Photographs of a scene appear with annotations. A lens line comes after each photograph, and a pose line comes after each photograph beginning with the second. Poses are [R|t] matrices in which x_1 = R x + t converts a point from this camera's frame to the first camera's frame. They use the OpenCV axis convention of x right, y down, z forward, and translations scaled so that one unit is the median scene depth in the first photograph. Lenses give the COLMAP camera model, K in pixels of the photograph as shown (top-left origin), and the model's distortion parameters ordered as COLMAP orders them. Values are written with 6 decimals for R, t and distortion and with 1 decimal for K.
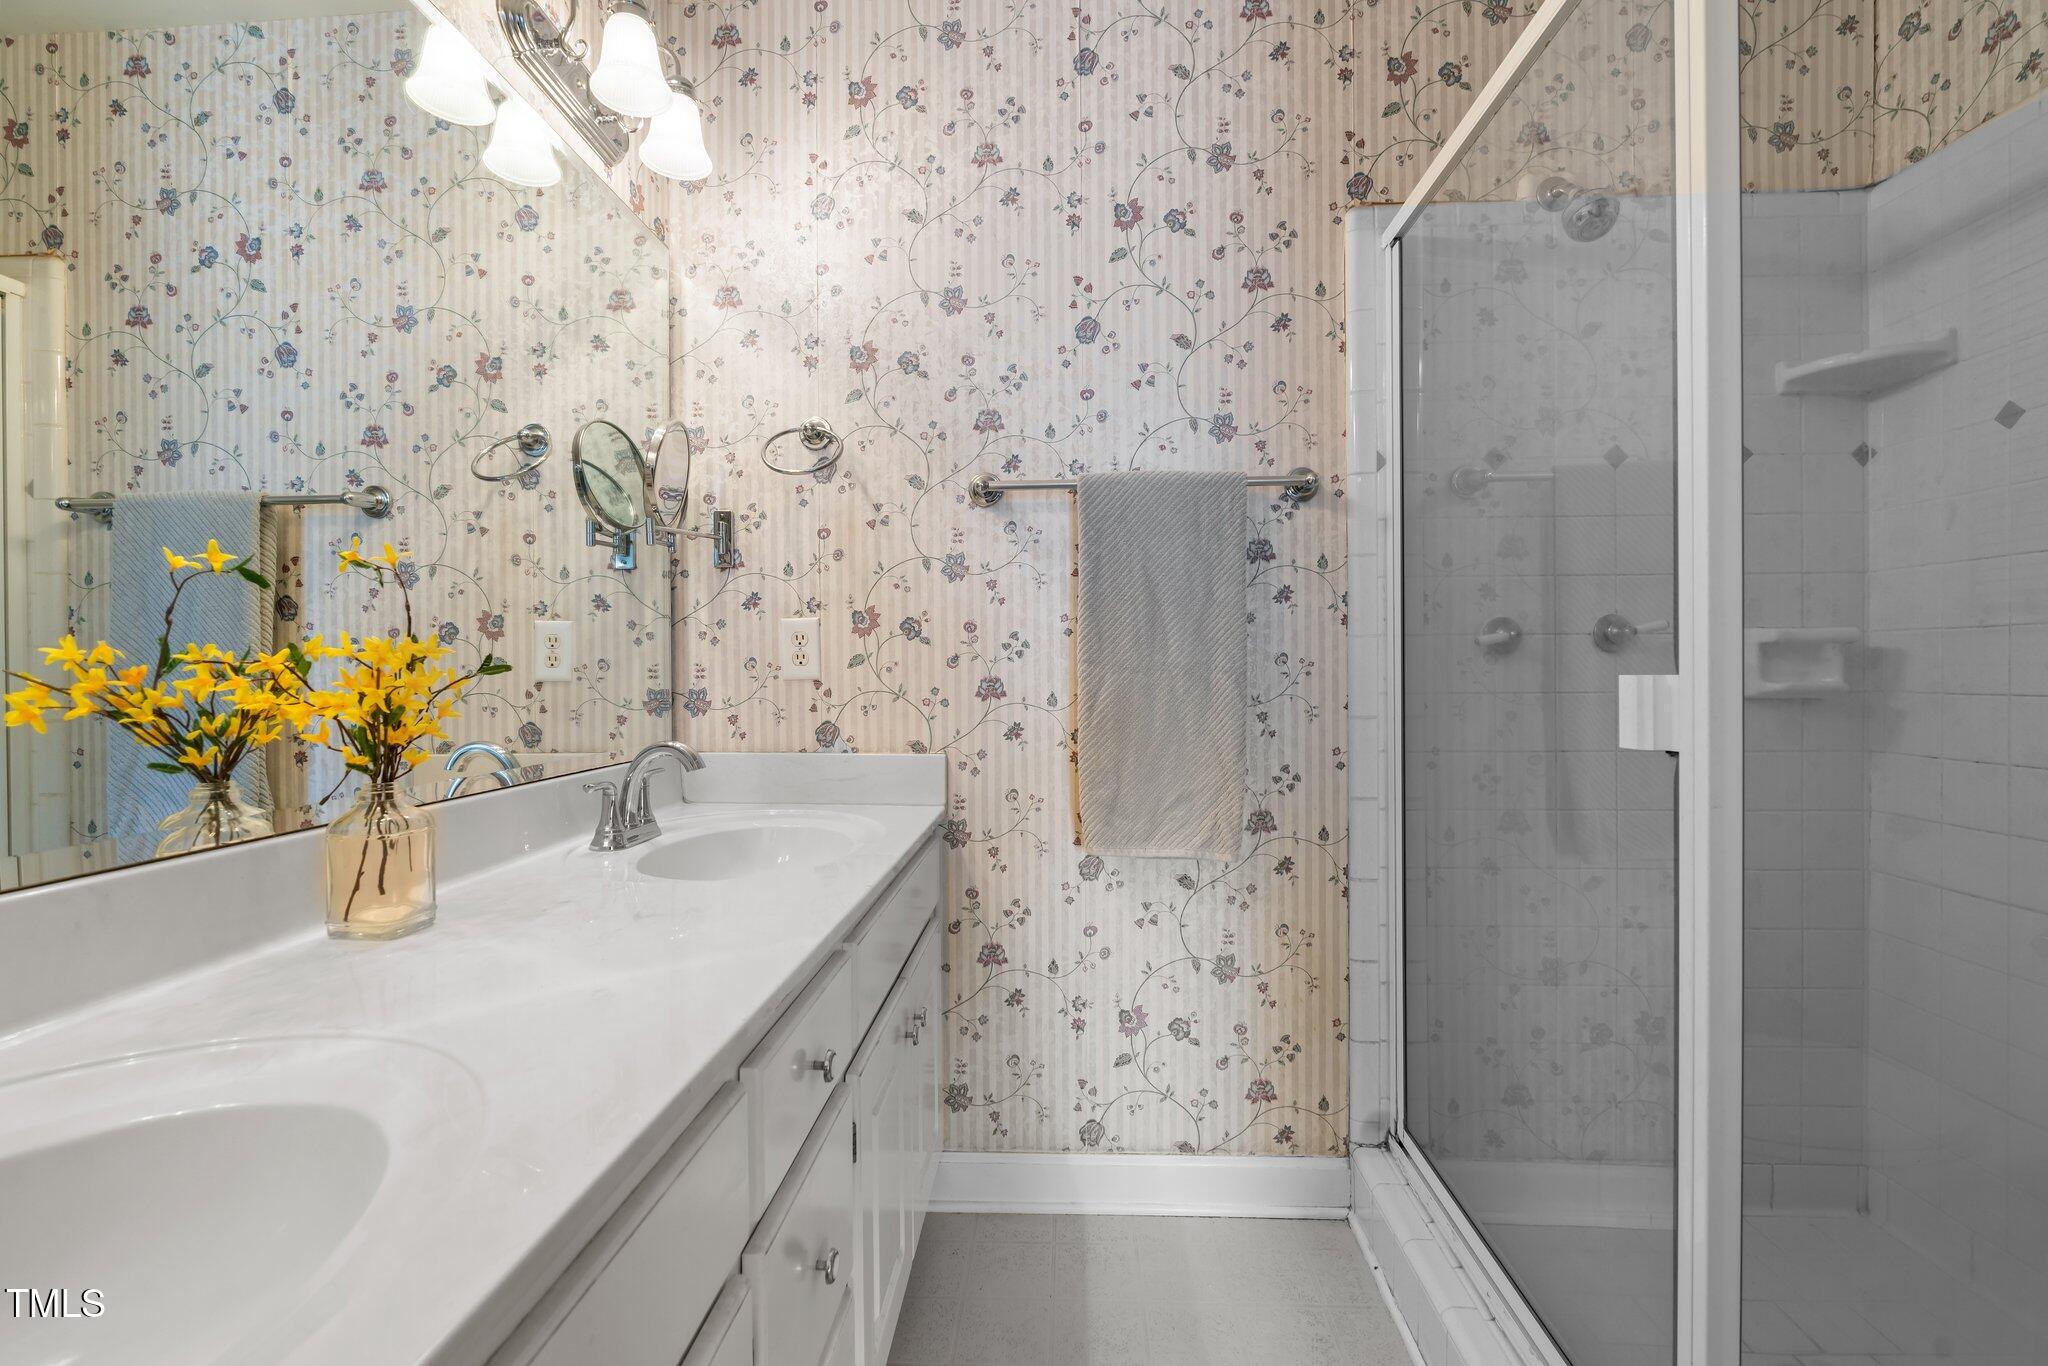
lens RADIAL K [[901.6, 0, 1027.8], [0, 901.6, 674.8], [0, 0, 1]] dist [-0.011174, 0.001759]
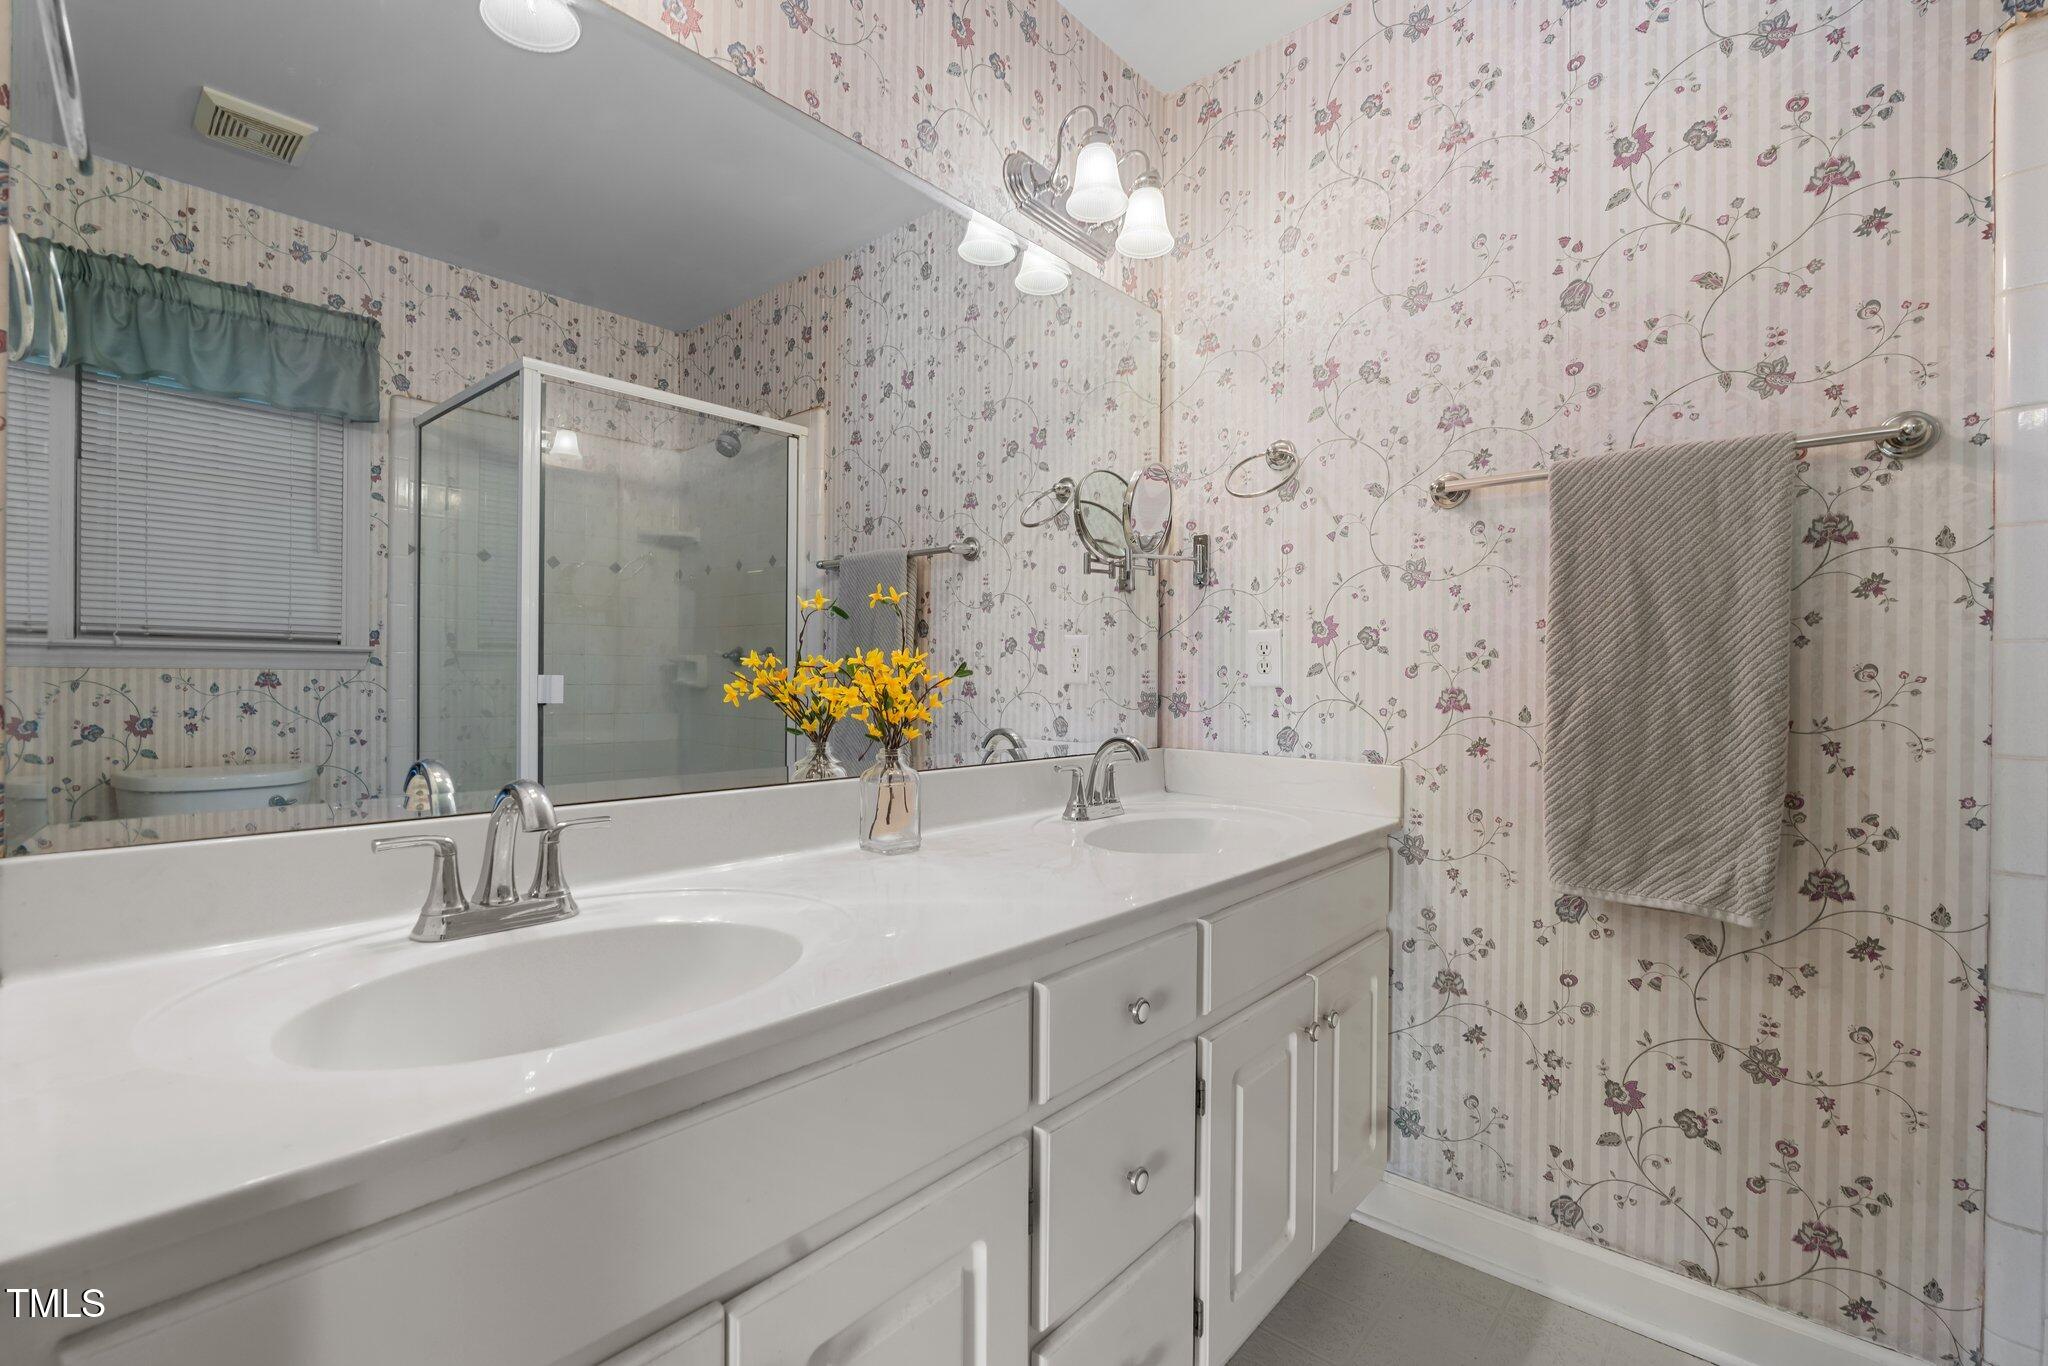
lens RADIAL K [[901.6, 0, 1034.1], [0, 901.6, 679.9], [0, 0, 1]] dist [-0.011174, 0.001759]
pose [[0.785361, 0.016165, -0.618827, 0.197108], [-0.017811, 0.999835, 0.003514, -0.001501], [0.618782, 0.008262, 0.785520, -0.010500]]
